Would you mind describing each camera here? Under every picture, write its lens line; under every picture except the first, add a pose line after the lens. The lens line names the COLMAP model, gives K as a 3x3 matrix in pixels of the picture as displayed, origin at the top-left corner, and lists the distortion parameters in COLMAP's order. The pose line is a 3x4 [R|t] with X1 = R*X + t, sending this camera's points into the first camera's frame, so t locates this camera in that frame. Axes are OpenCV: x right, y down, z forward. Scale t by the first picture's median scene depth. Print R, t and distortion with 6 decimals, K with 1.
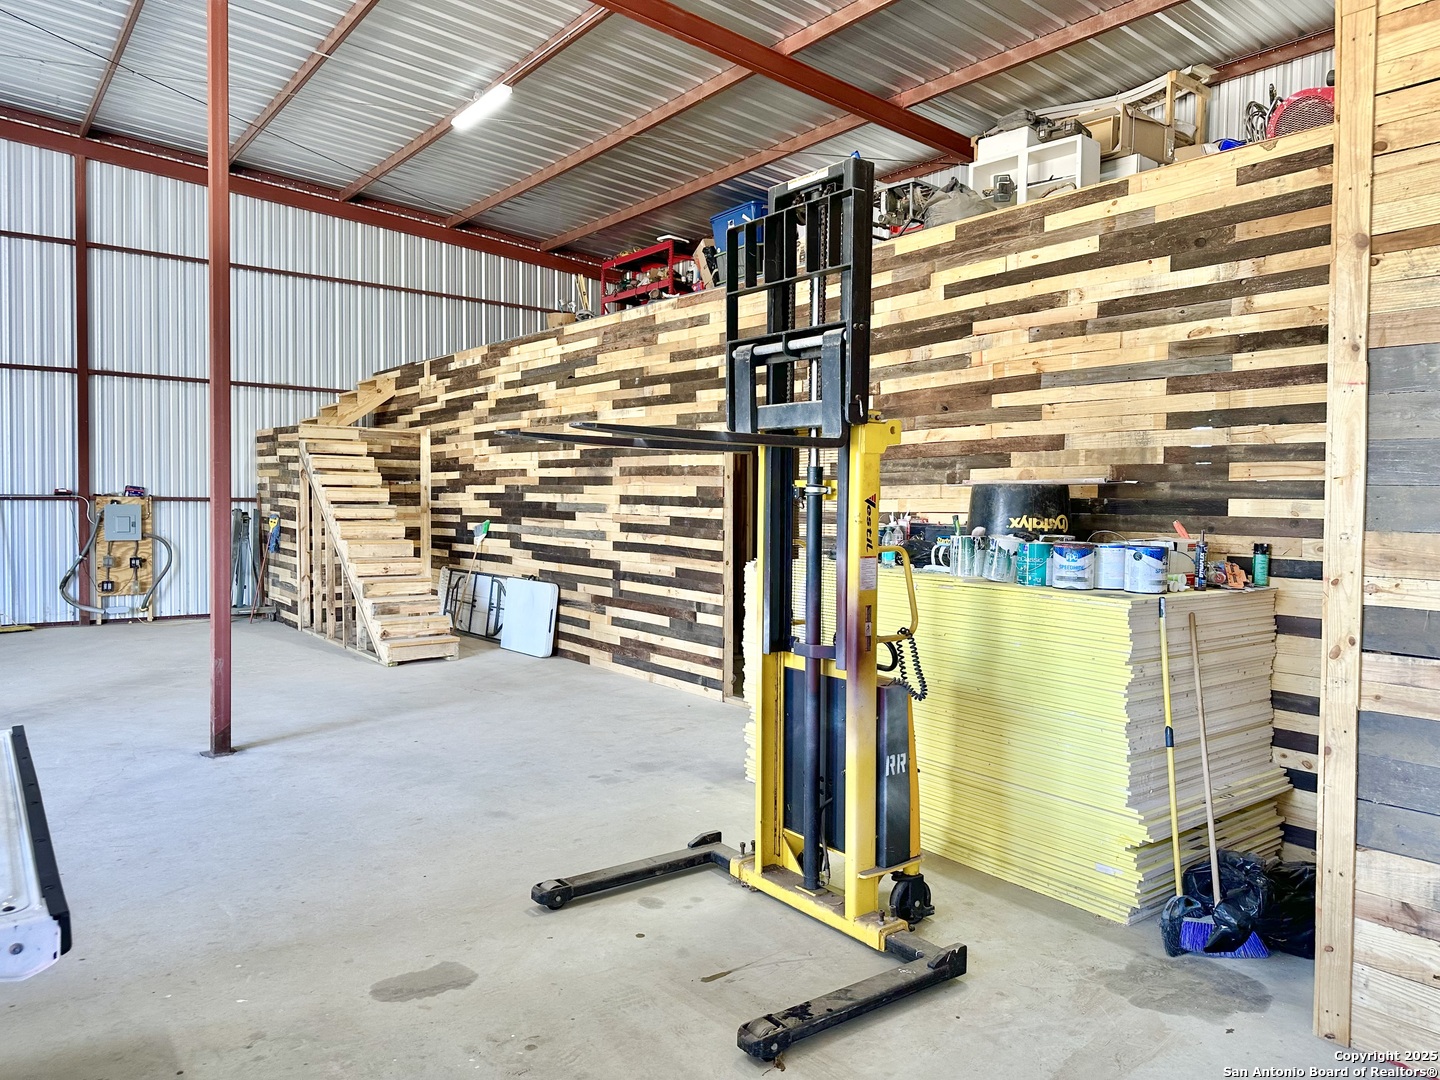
lens RADIAL K [[1003.4, 0, 729.3], [0, 1003.4, 538.6], [0, 0, 1]] dist [0.158106, -0.267931]
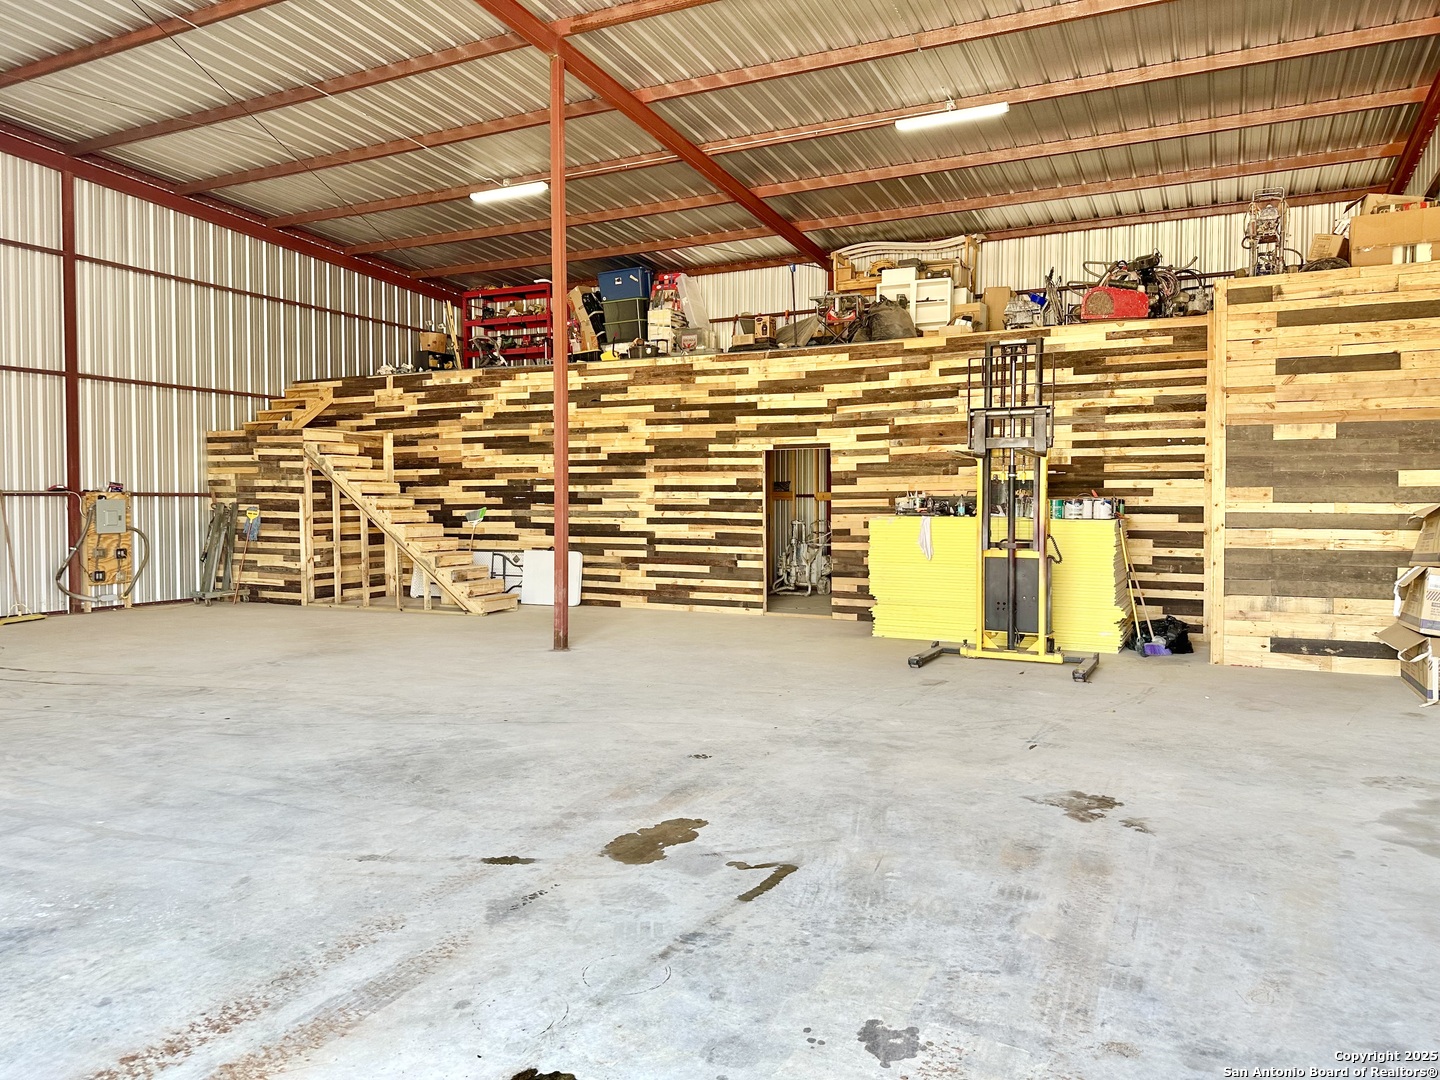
lens RADIAL K [[1003.4, 0, 729.3], [0, 1003.4, 538.6], [0, 0, 1]] dist [0.158106, -0.267931]
pose [[0.898970, -0.029871, 0.436990, -0.622252], [0.029562, 0.999535, 0.007512, 0.024439], [-0.437011, 0.006165, 0.899435, -0.326525]]
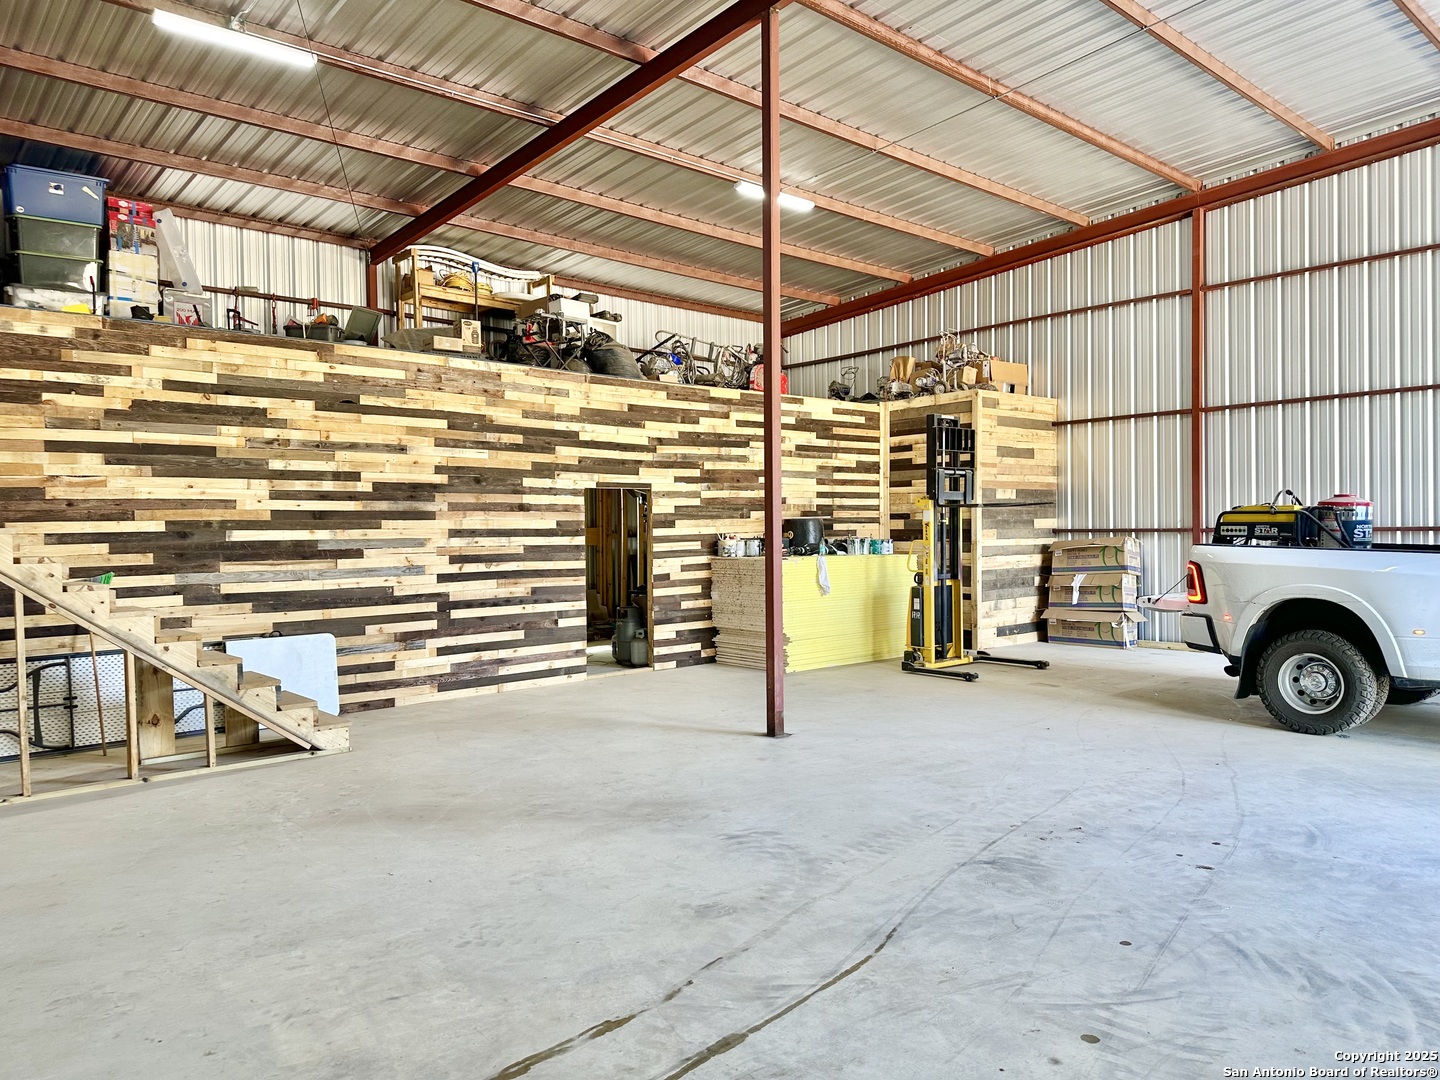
lens RADIAL K [[1003.4, 0, 729.3], [0, 1003.4, 538.6], [0, 0, 1]] dist [0.158106, -0.267931]
pose [[-0.076033, -0.024988, 0.996792, -1.150096], [0.051806, 0.998237, 0.028976, -0.047355], [-0.995759, 0.053843, -0.074604, 0.763057]]
